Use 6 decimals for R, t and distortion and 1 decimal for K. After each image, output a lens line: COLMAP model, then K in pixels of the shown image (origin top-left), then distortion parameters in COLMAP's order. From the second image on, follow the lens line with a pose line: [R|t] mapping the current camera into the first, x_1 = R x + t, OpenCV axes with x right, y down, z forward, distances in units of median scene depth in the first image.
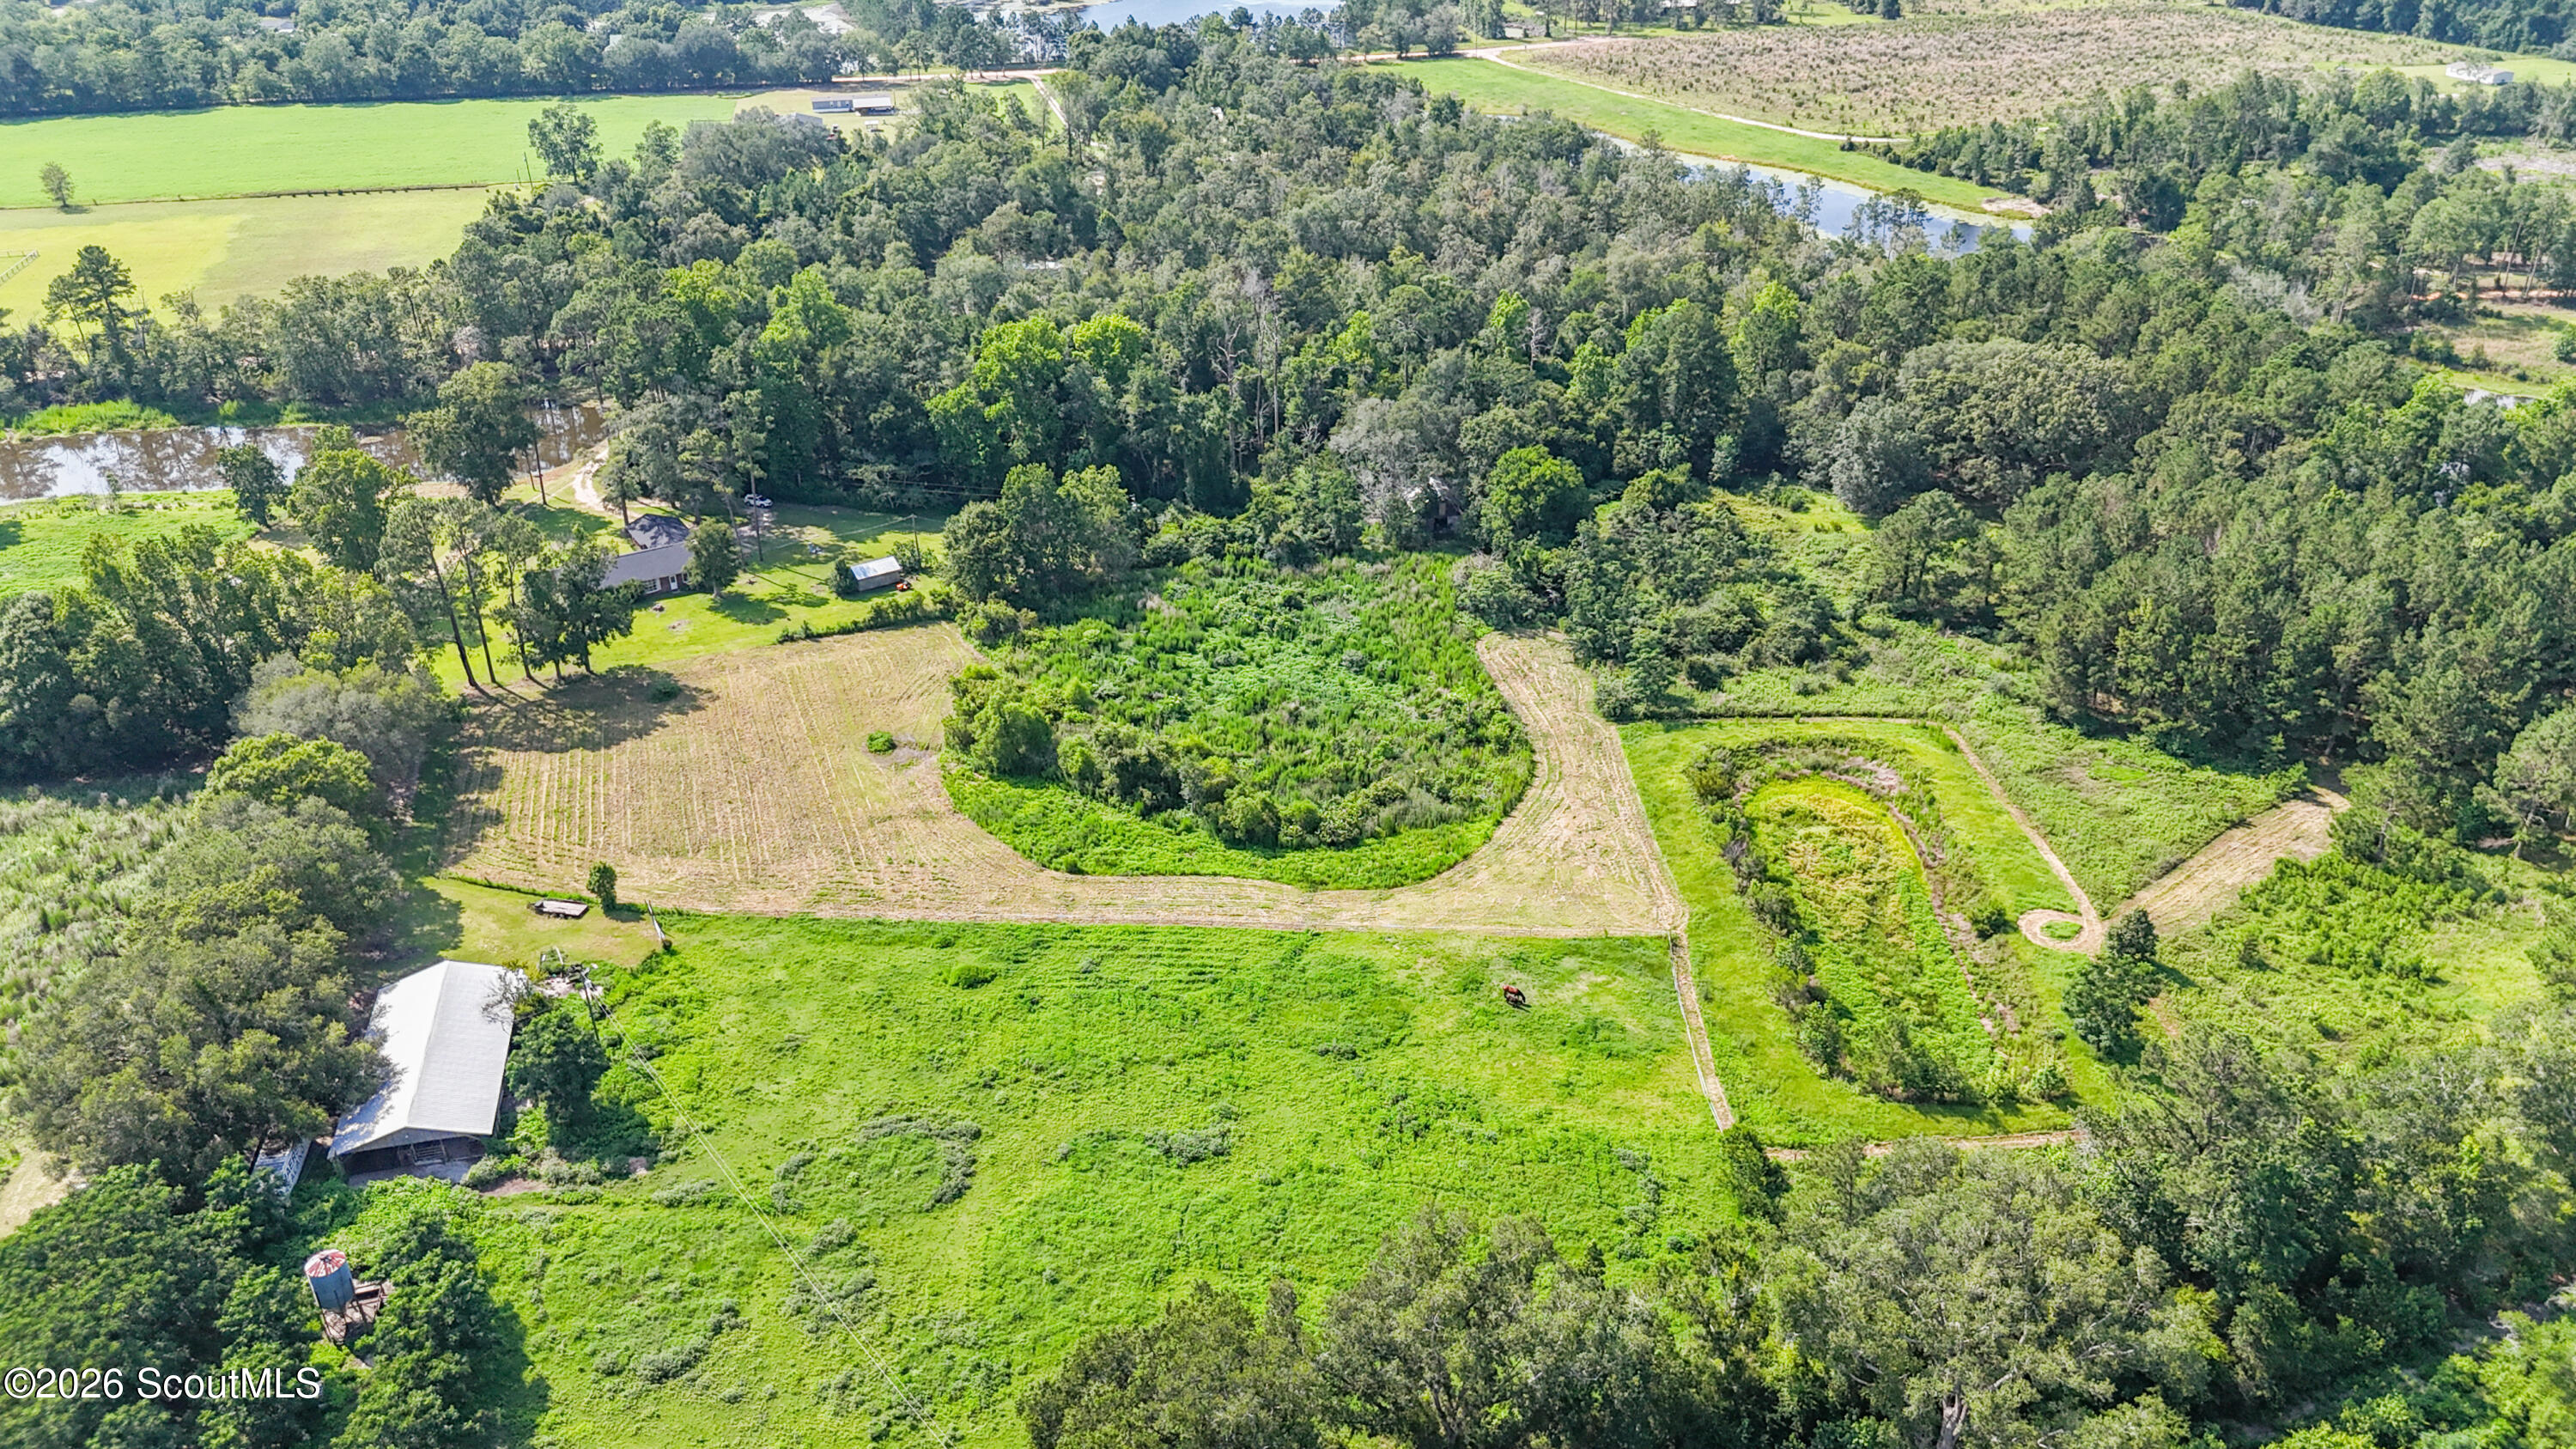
lens RADIAL K [[1909.8, 0, 1288.0], [0, 1909.8, 724.5], [0, 0, 1]] dist [0.077316, -0.097579]
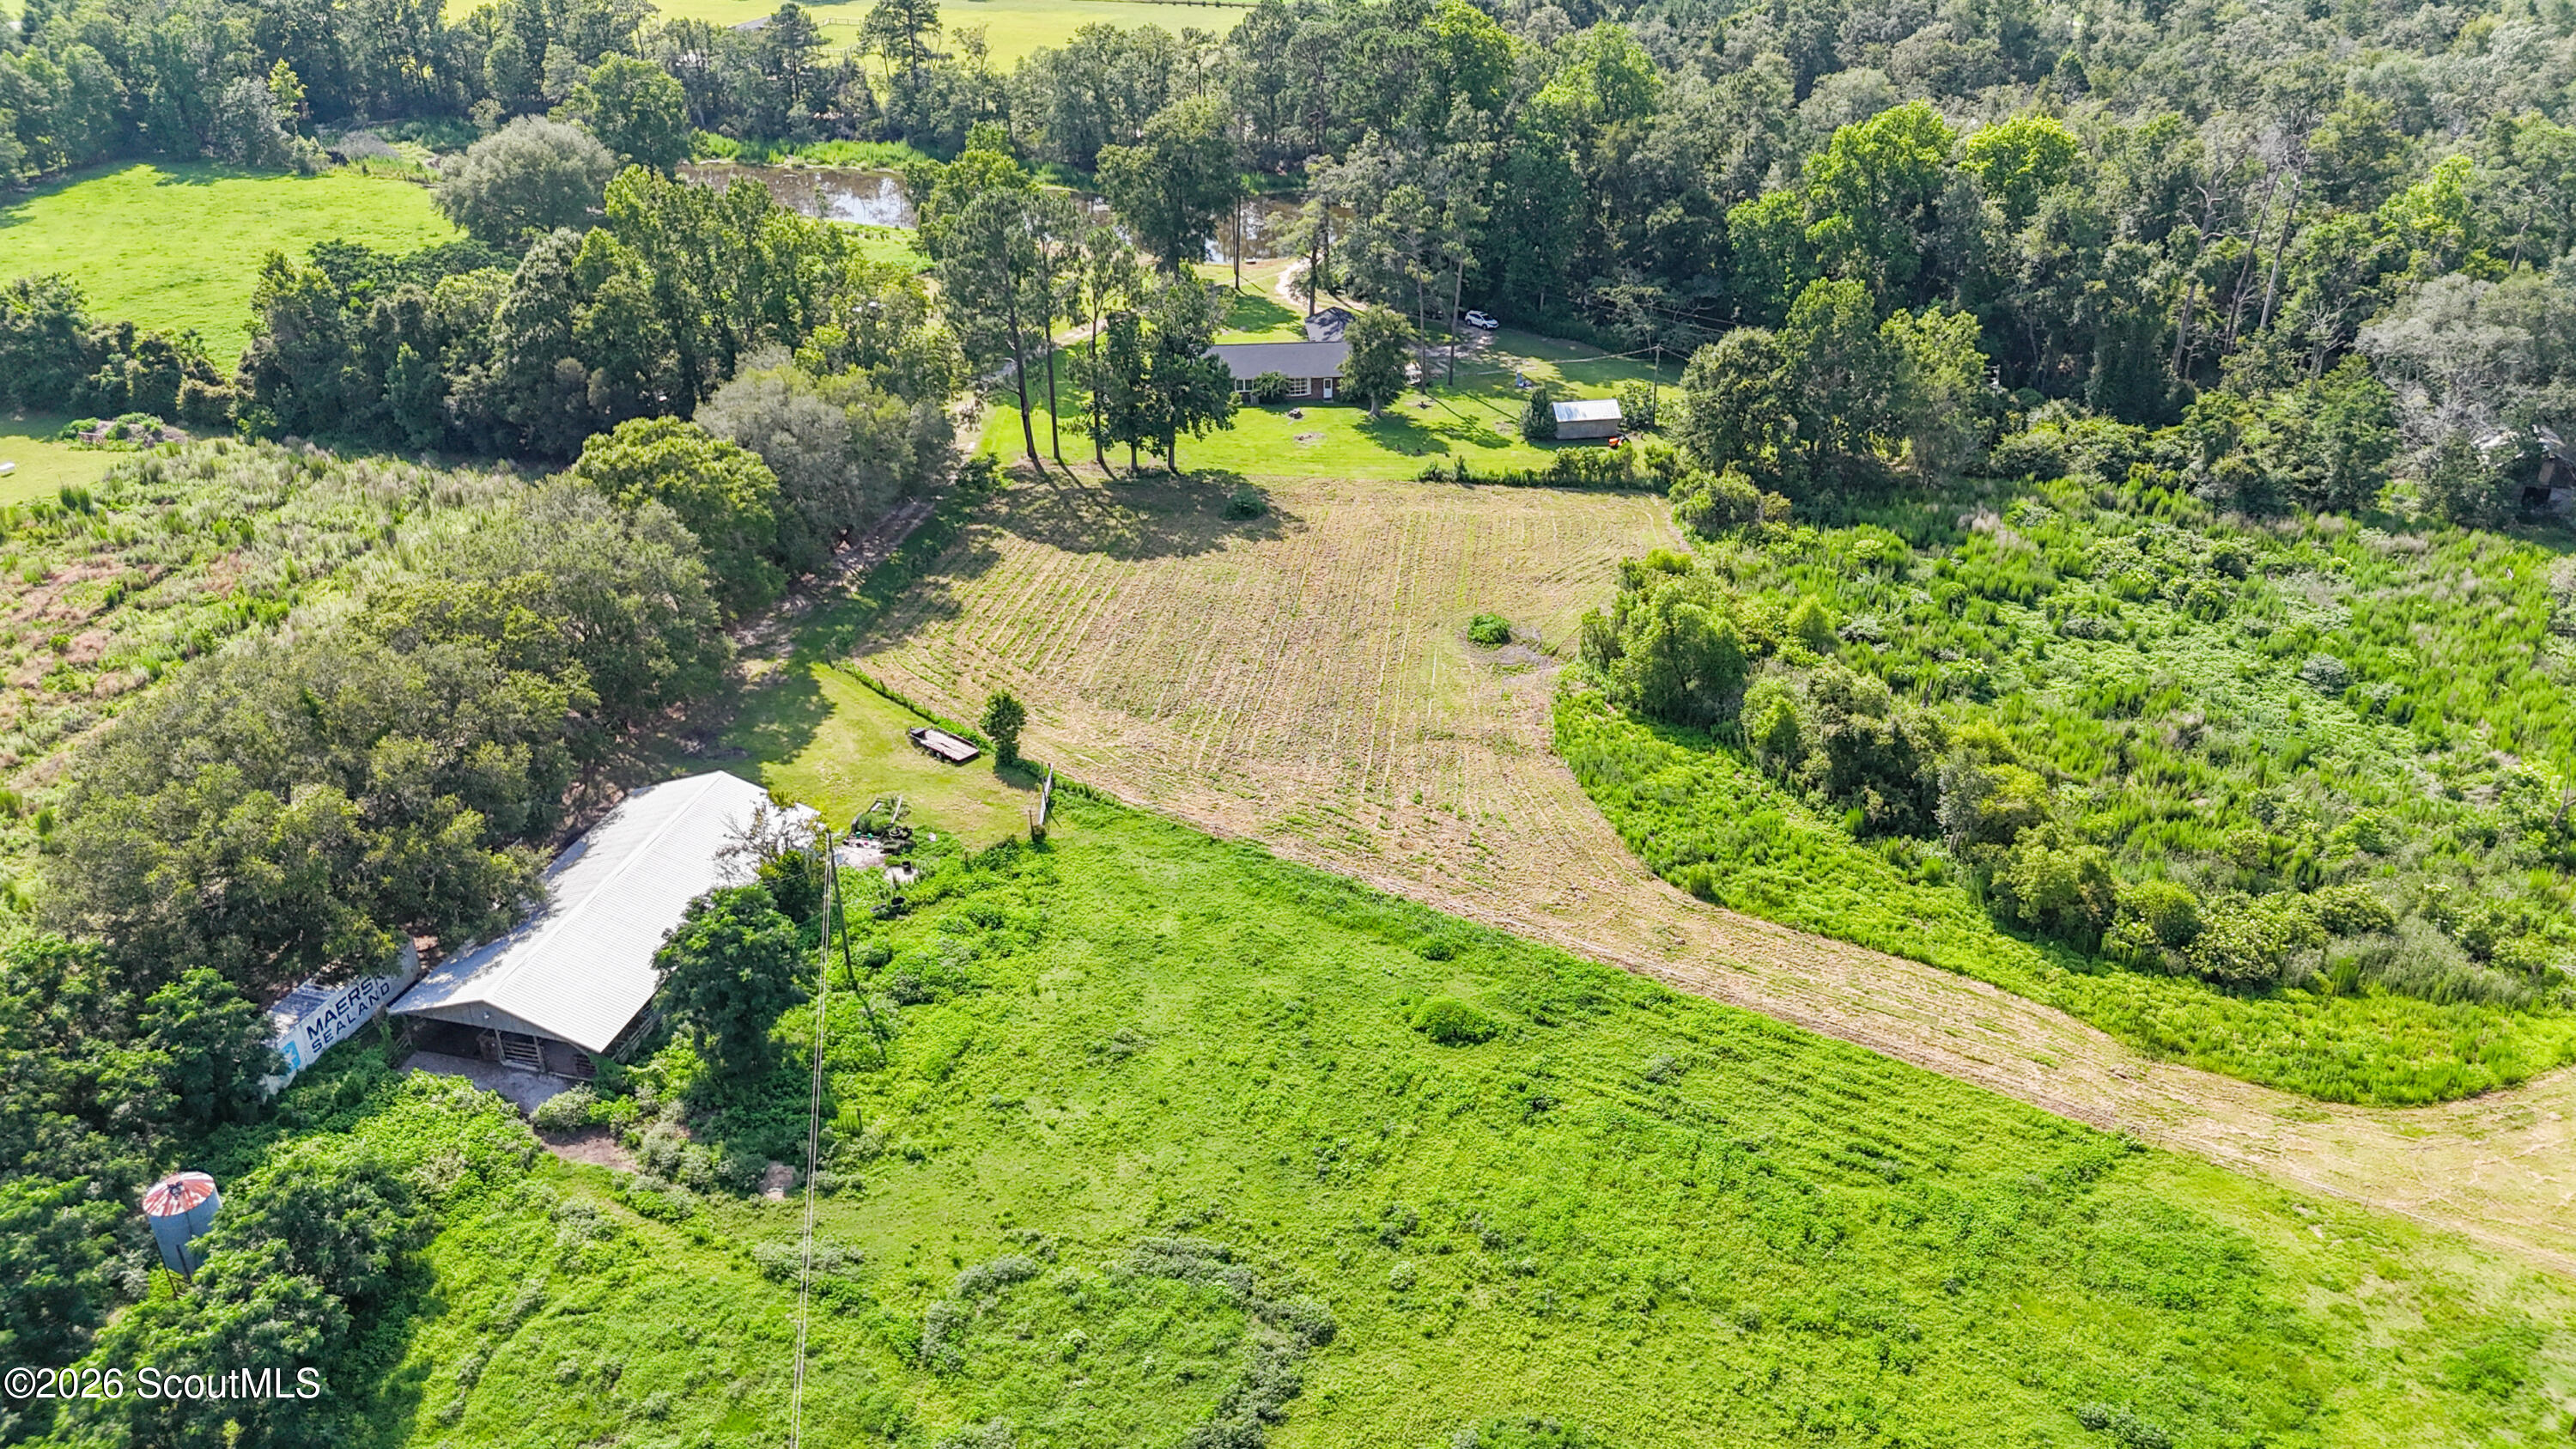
lens RADIAL K [[1909.8, 0, 1288.0], [0, 1909.8, 724.5], [0, 0, 1]] dist [0.077316, -0.097579]
pose [[0.884947, 0.226722, -0.406775, -0.000722], [-0.227057, 0.972689, 0.048175, 0.023456], [0.406588, 0.049729, 0.912257, 0.357695]]
